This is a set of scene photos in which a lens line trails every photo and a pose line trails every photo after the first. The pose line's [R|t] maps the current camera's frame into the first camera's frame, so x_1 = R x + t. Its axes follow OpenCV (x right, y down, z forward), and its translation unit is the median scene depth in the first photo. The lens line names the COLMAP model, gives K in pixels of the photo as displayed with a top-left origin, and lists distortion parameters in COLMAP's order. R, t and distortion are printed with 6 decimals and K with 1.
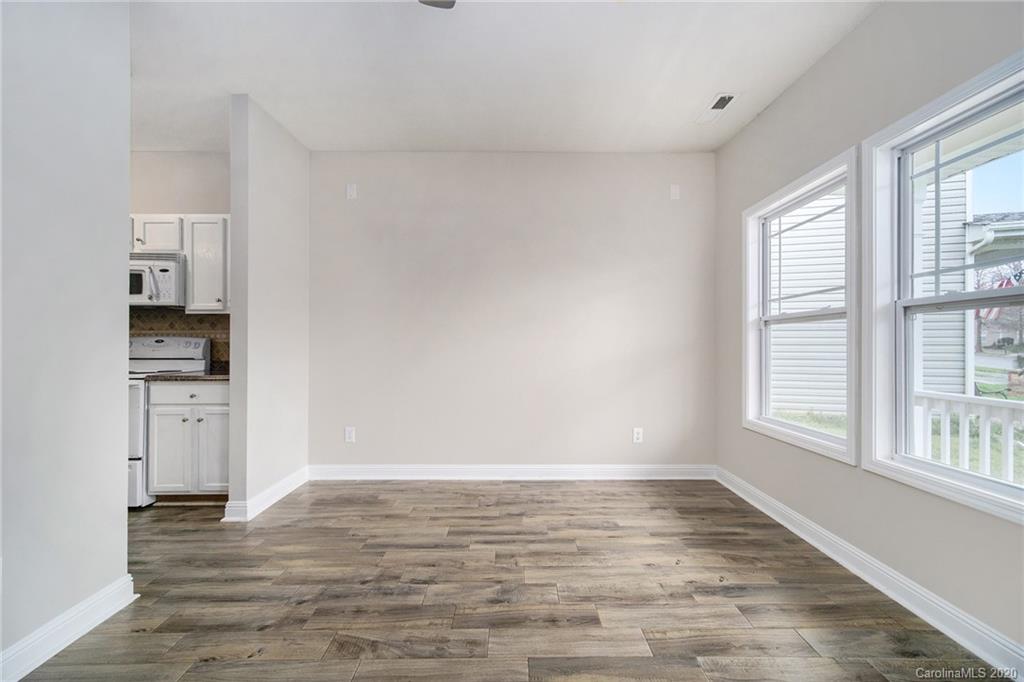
lens RADIAL K [[410.6, 0, 520.7], [0, 410.6, 345.4], [0, 0, 1]] dist [-0.000841, -0.000185]
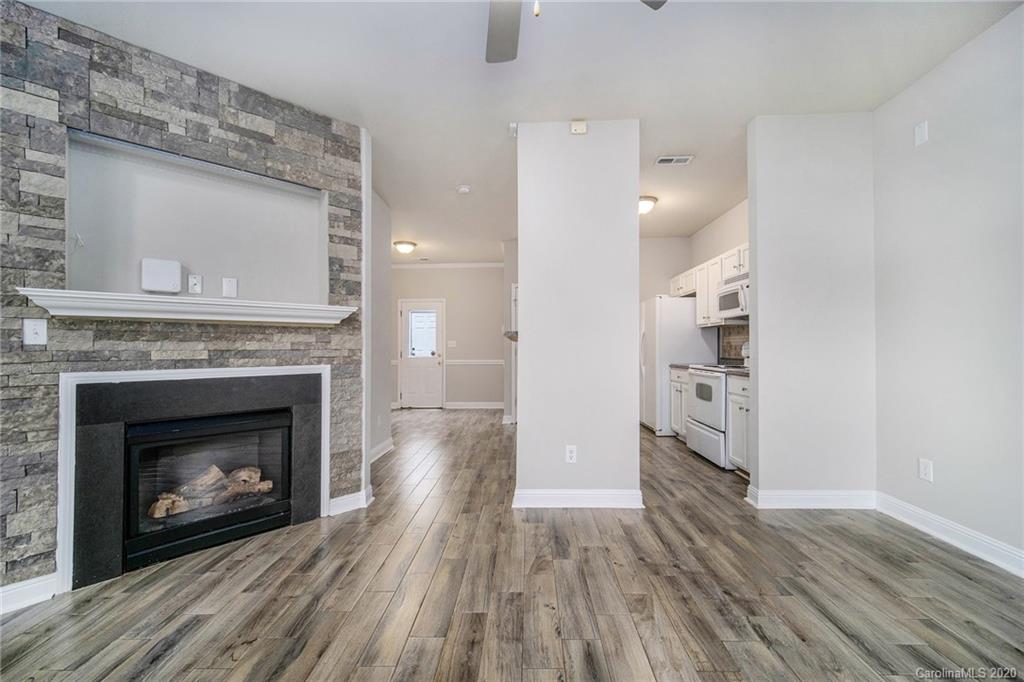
lens RADIAL K [[417.0, 0, 523.9], [0, 417.0, 335.5], [0, 0, 1]] dist [-0.000591, -0.000058]
pose [[-0.047089, -0.029774, -0.998447, 0.458998], [0.005765, 0.999531, -0.030078, -0.003633], [0.998874, -0.007172, -0.046895, 0.404411]]
